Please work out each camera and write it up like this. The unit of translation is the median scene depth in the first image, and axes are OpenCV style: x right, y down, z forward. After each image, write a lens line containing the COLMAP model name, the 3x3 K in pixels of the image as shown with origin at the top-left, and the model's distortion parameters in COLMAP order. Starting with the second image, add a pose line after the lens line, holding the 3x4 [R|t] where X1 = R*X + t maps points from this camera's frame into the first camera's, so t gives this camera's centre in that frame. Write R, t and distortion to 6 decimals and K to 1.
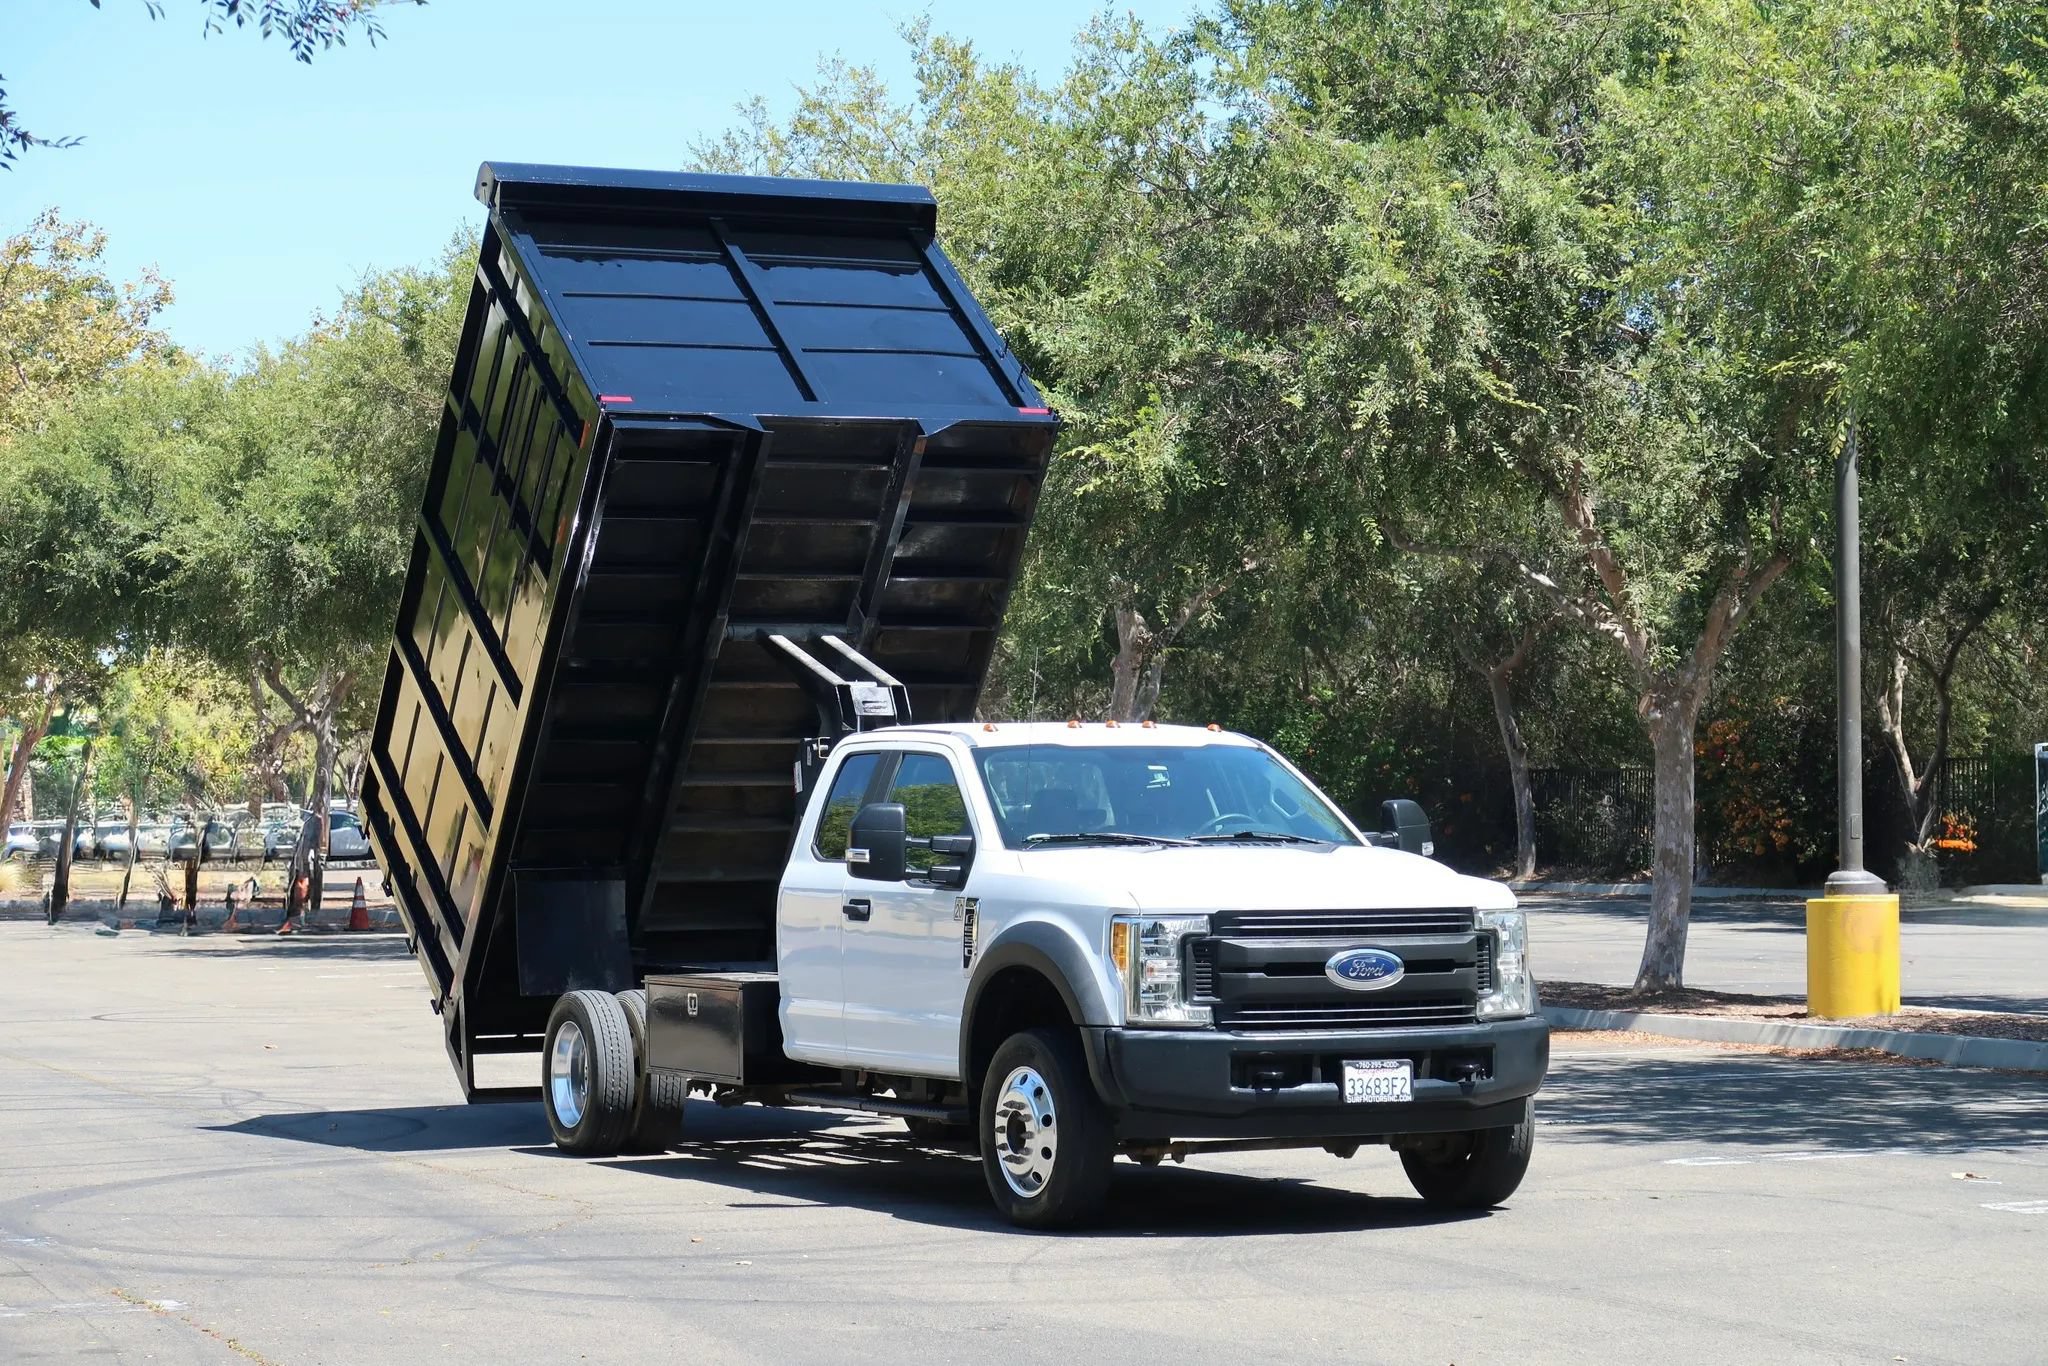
lens RADIAL K [[4859.6, 0, 1024.0], [0, 4859.6, 683.0], [0, 0, 1]] dist [-0.019916, -0.394366]
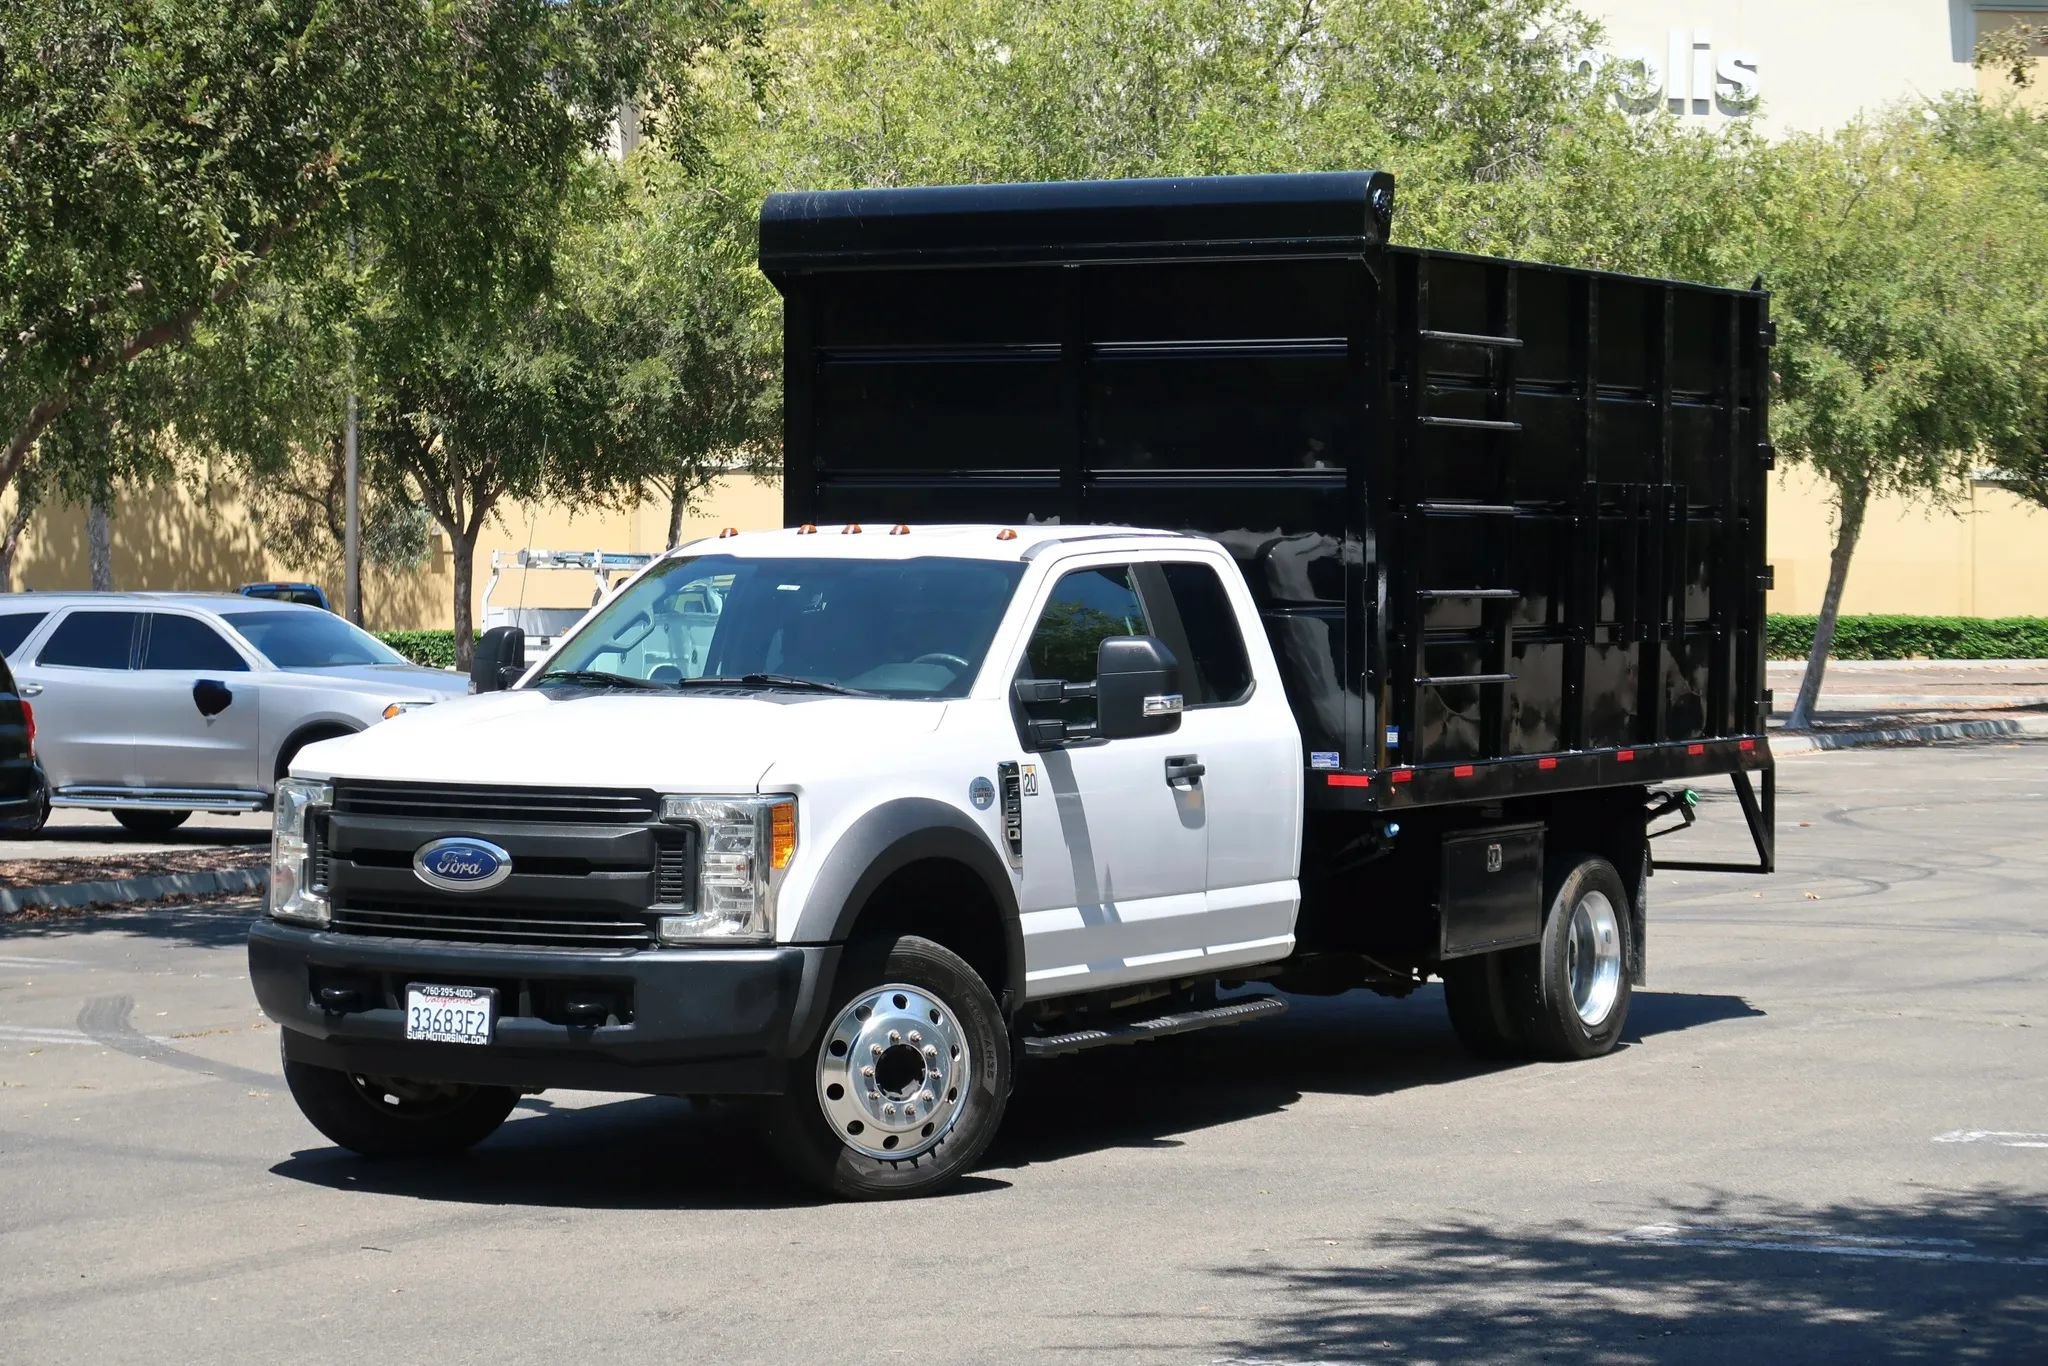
lens RADIAL K [[4859.6, 0, 1024.0], [0, 4859.6, 683.0], [0, 0, 1]] dist [-0.019916, -0.394366]
pose [[0.587078, 0.032156, -0.808892, 0.709115], [0.010388, 0.998829, 0.047245, -0.003502], [0.809464, -0.036139, 0.586056, 0.616242]]
